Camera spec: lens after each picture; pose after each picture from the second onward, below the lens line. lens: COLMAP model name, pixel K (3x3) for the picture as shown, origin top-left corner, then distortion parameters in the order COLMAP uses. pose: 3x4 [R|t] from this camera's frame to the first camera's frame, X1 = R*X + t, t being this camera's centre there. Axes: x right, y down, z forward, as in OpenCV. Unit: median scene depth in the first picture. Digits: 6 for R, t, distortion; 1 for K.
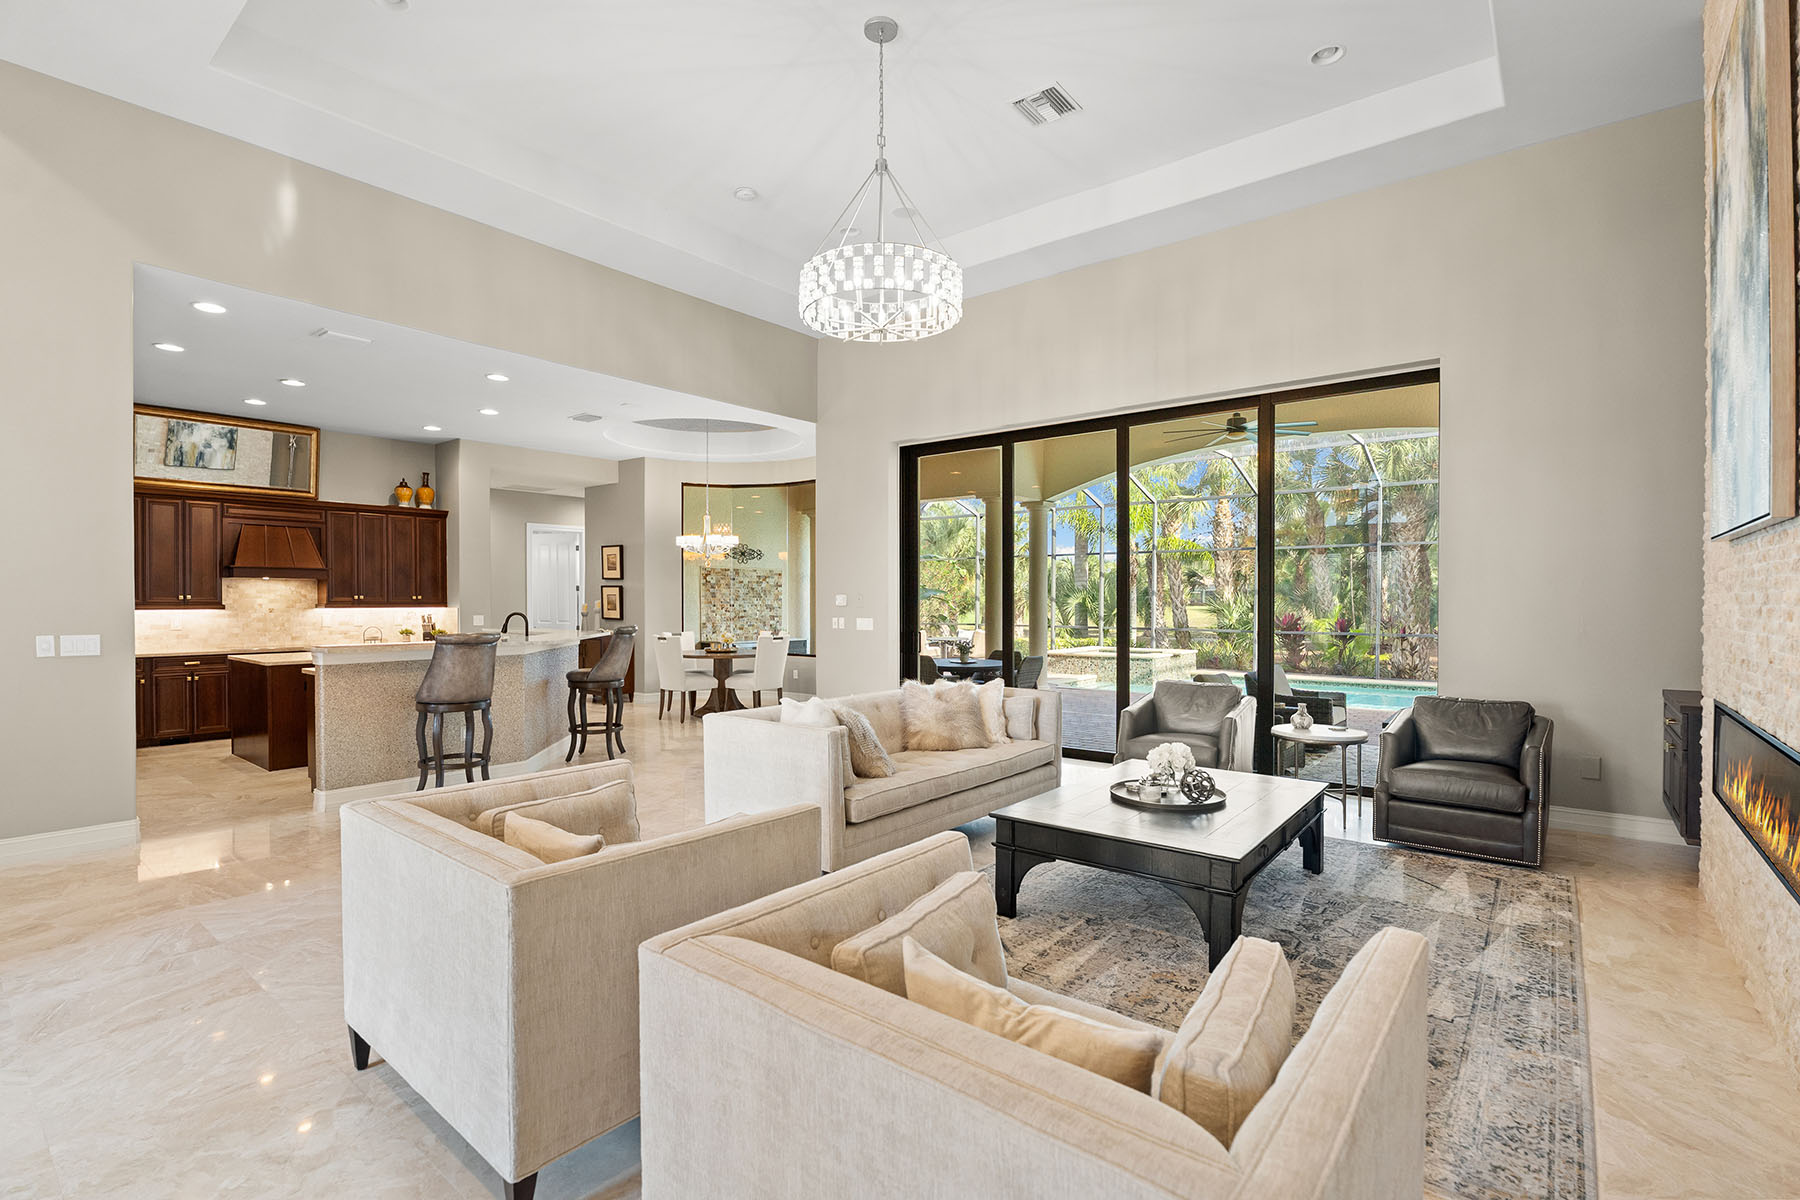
lens RADIAL K [[826.3, 0, 890.8], [0, 826.3, 613.9], [0, 0, 1]] dist [-0.015543, 0.000279]
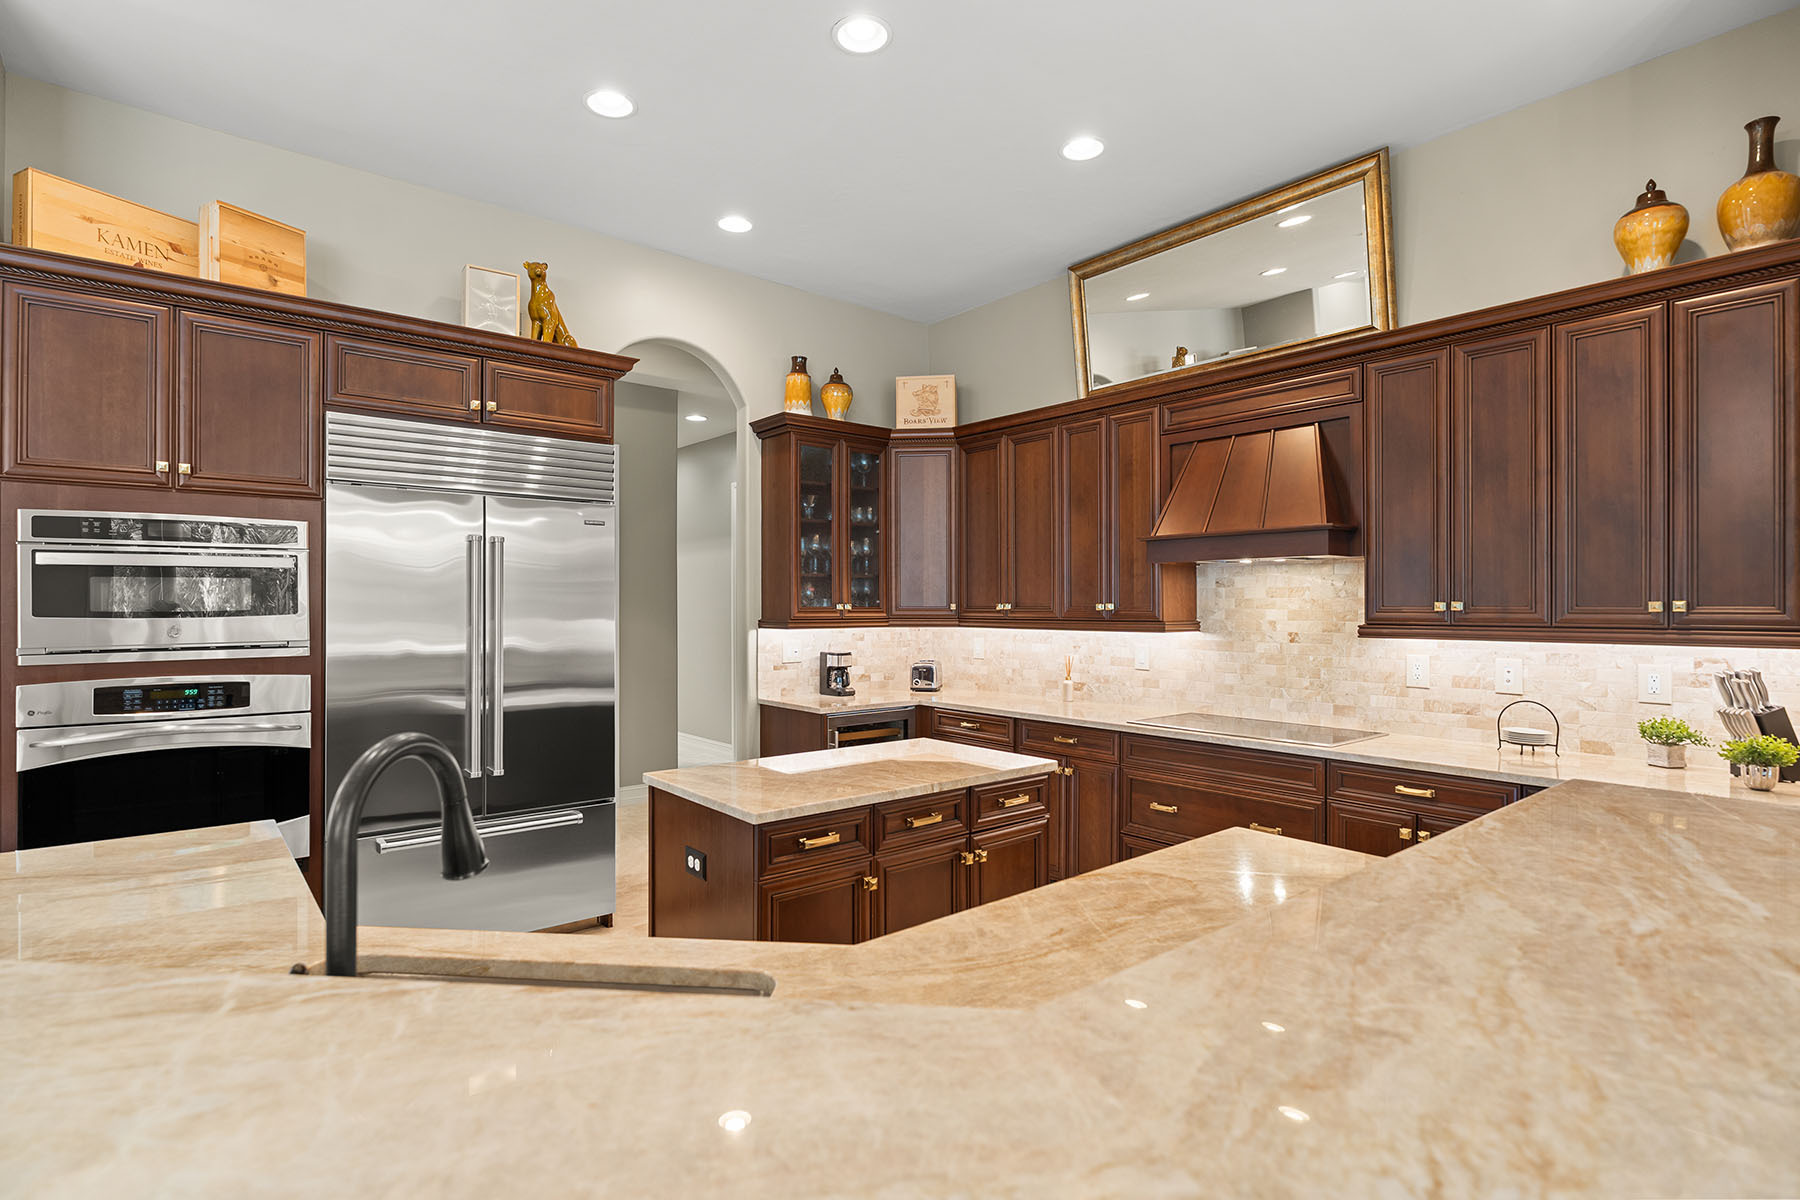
lens RADIAL K [[886.8, 0, 900.0], [0, 886.8, 600.0], [0, 0, 1]] dist [0.000070, -0.000998]
pose [[-0.193801, -0.005200, -0.981027, -0.255768], [-0.016030, 0.999869, -0.002133, -0.018002], [0.980910, 0.015312, -0.193859, 0.834565]]
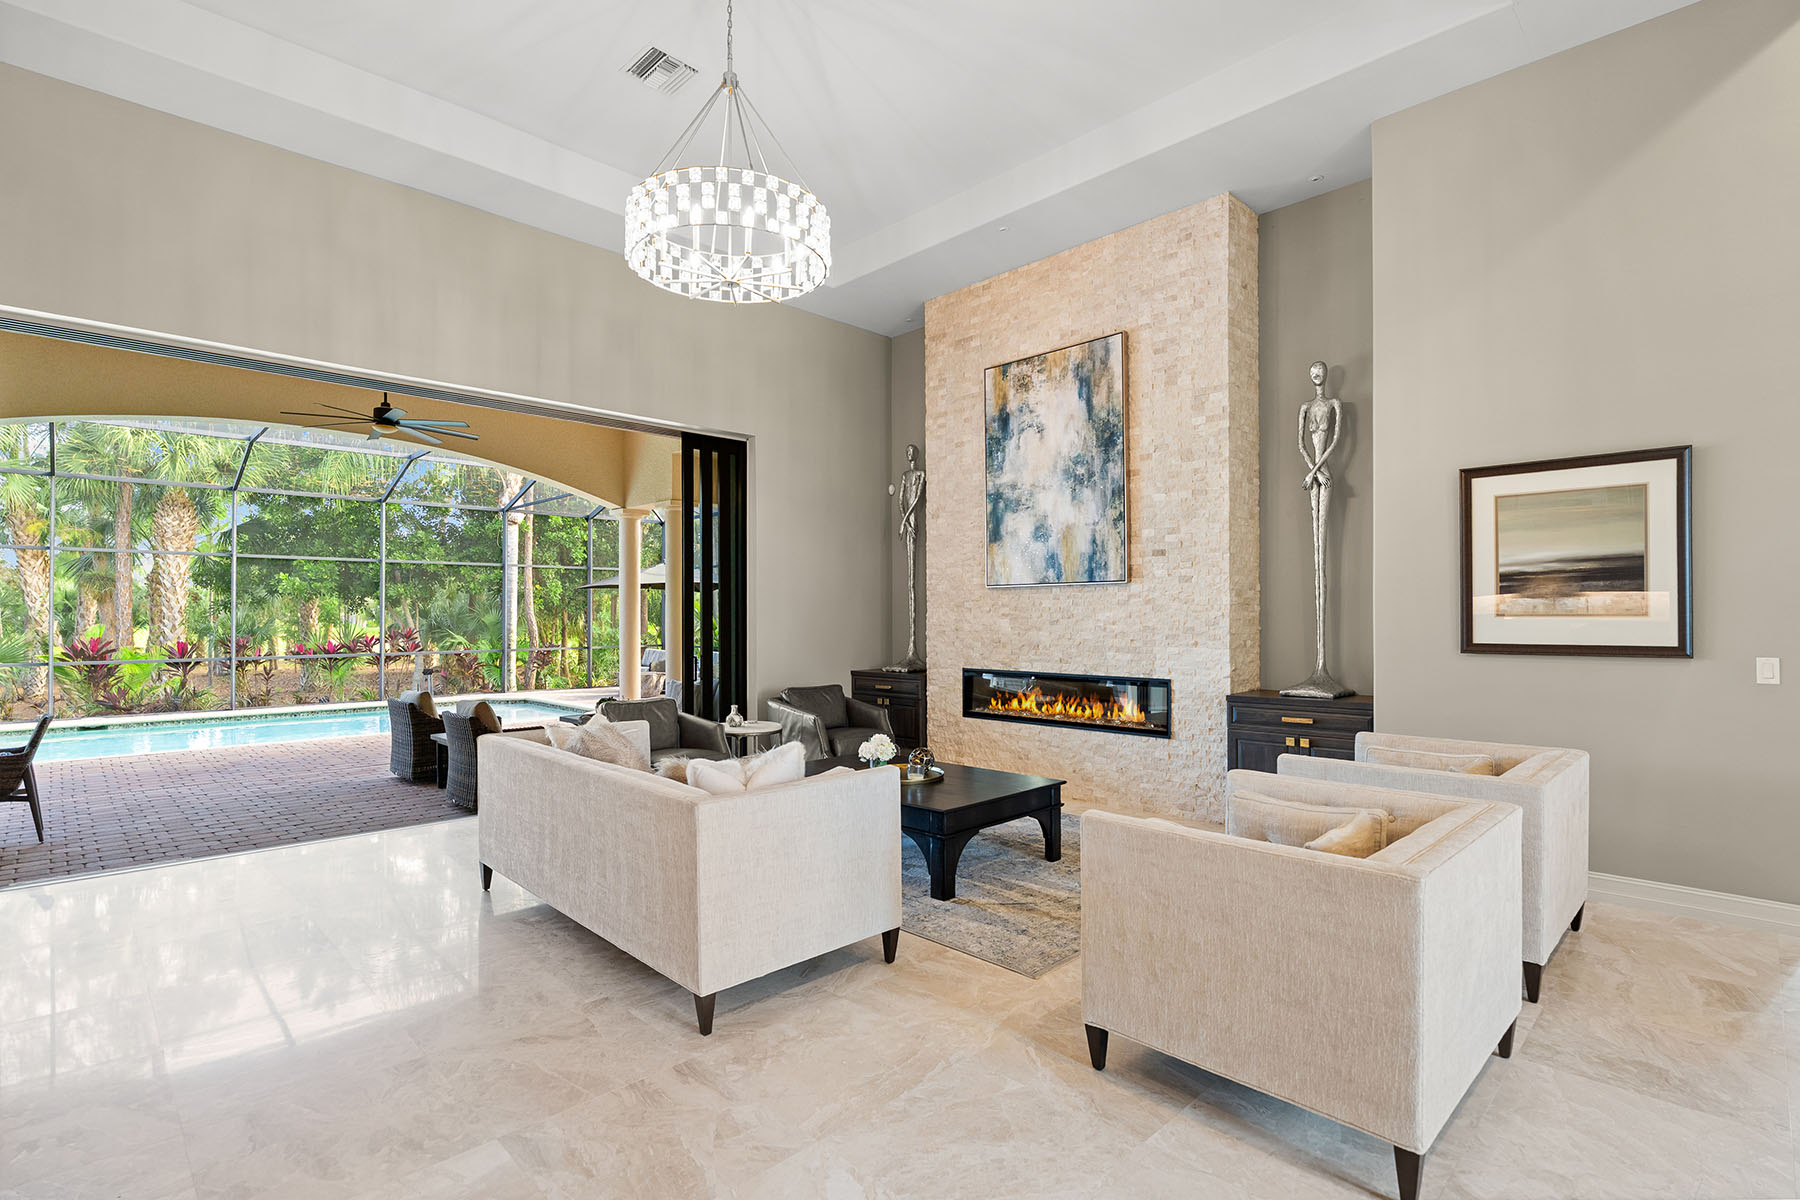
lens RADIAL K [[856.5, 0, 893.6], [0, 856.5, 615.3], [0, 0, 1]] dist [-0.015806, -0.000851]
pose [[0.109889, 0.000696, 0.993944, -0.392141], [0.020185, 0.999792, -0.002931, -0.006643], [-0.993739, 0.020385, 0.109852, 0.359025]]
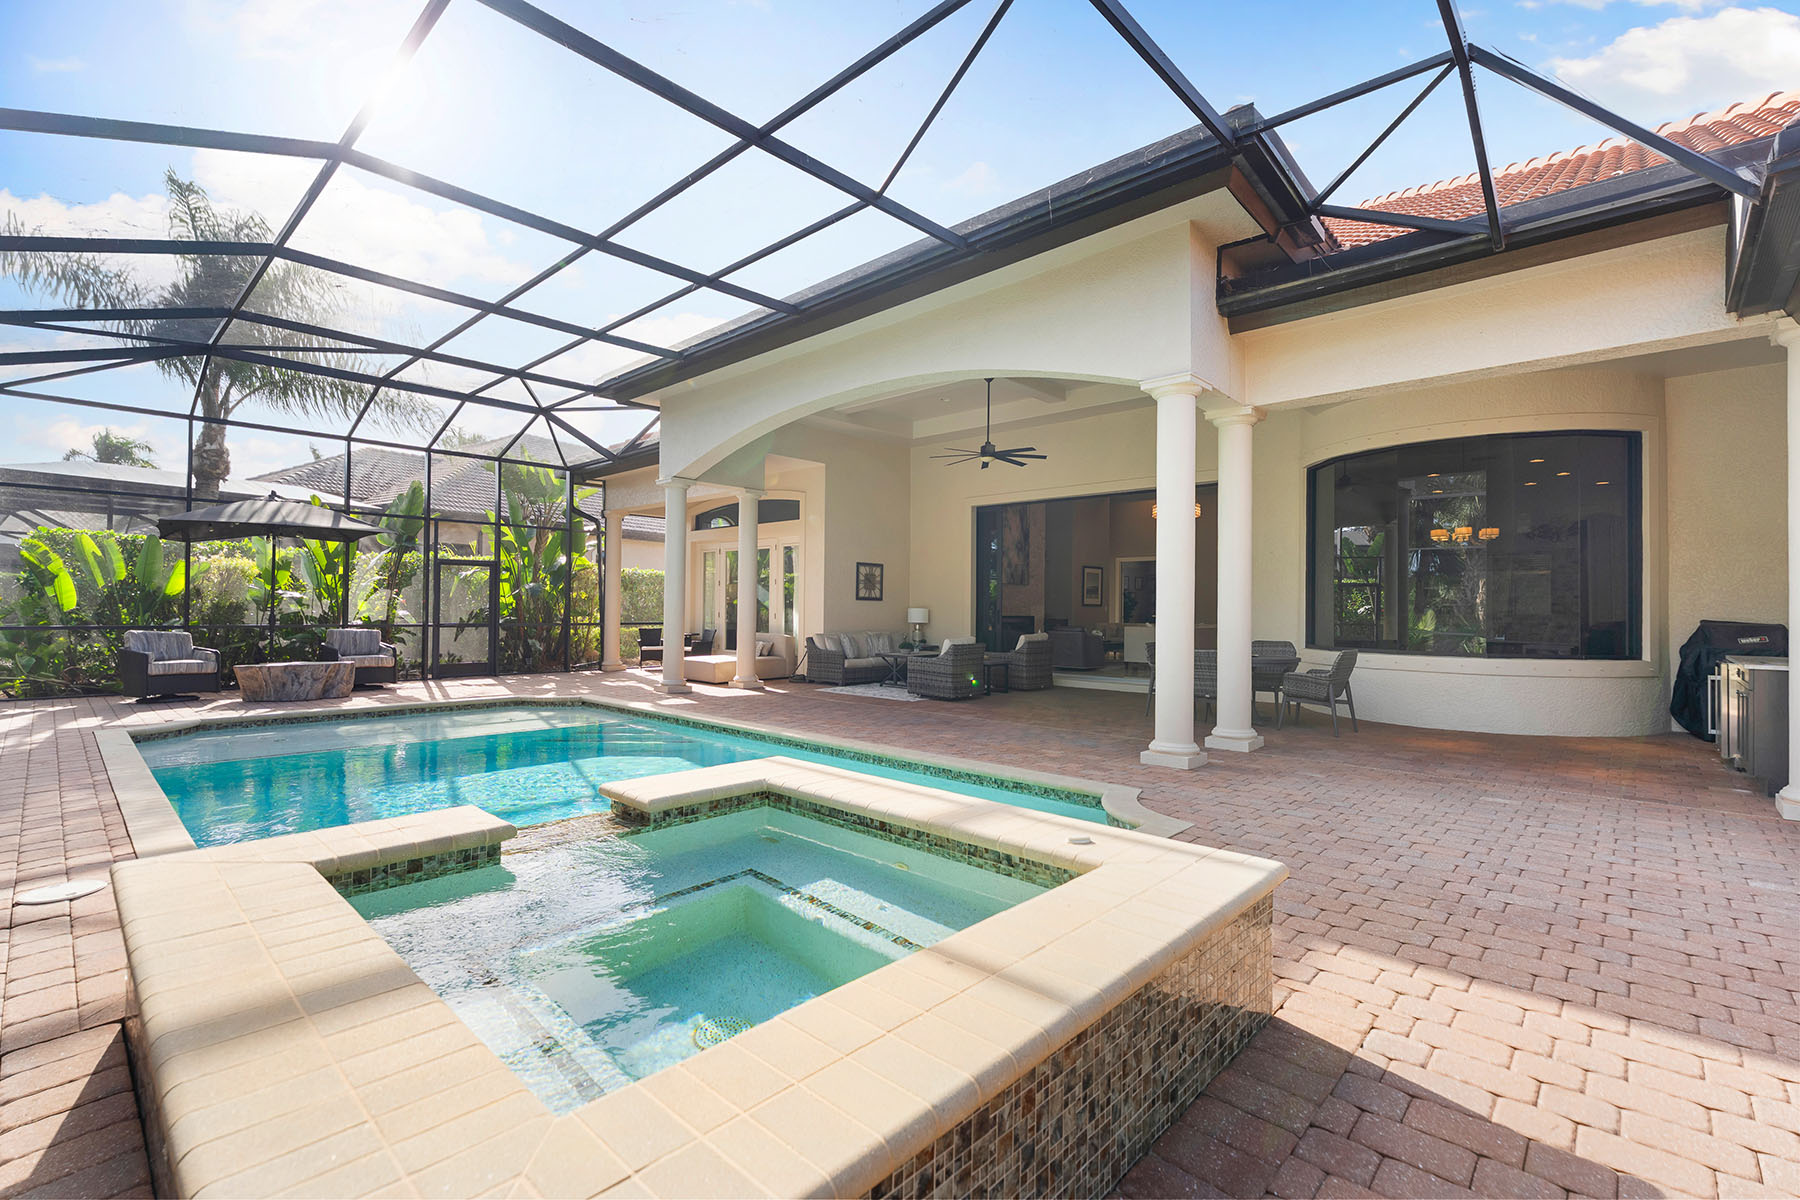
lens RADIAL K [[807.0, 0, 893.3], [0, 807.0, 609.1], [0, 0, 1]] dist [0.001268, 0.000432]
pose [[-0.996891, -0.007461, 0.078441, 0.443615], [-0.006450, 0.999893, 0.013132, 0.003200], [-0.078530, 0.012585, -0.996832, 2.182346]]
